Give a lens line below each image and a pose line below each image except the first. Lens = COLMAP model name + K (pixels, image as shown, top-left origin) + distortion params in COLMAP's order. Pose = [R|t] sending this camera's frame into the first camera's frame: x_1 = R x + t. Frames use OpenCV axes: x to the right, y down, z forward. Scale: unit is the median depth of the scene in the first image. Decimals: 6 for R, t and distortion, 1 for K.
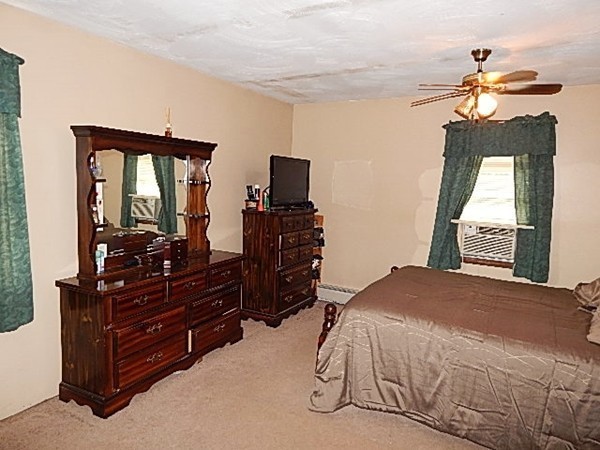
lens RADIAL K [[405.2, 0, 302.5], [0, 405.2, 223.5], [0, 0, 1]] dist [0.015219, 0.004763]
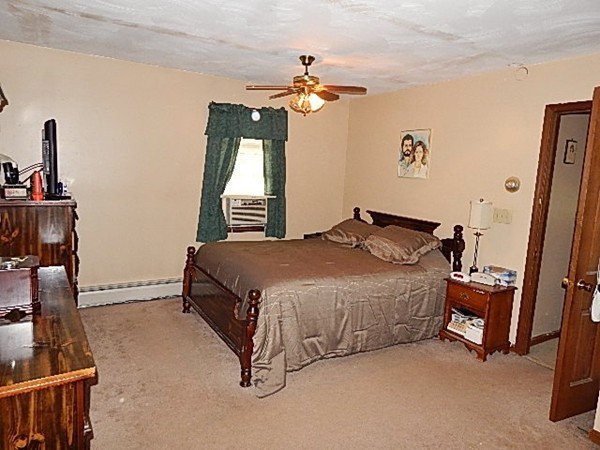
lens RADIAL K [[405.2, 0, 300.2], [0, 405.2, 222.4], [0, 0, 1]] dist [0.015219, 0.004763]
pose [[0.491943, -0.126577, 0.861377, -0.499436], [0.060514, 0.991953, 0.111204, -0.047040], [-0.868522, -0.002581, 0.495644, 0.292605]]
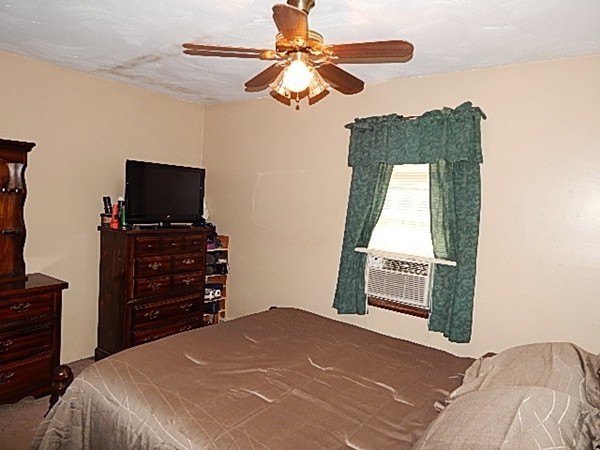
lens RADIAL K [[405.2, 0, 297.8], [0, 405.2, 225.1], [0, 0, 1]] dist [0.015219, 0.004763]
pose [[0.990862, 0.030044, -0.131494, 0.379991], [-0.035961, 0.998434, -0.042857, -0.016409], [0.130001, 0.047194, 0.990390, 0.250263]]
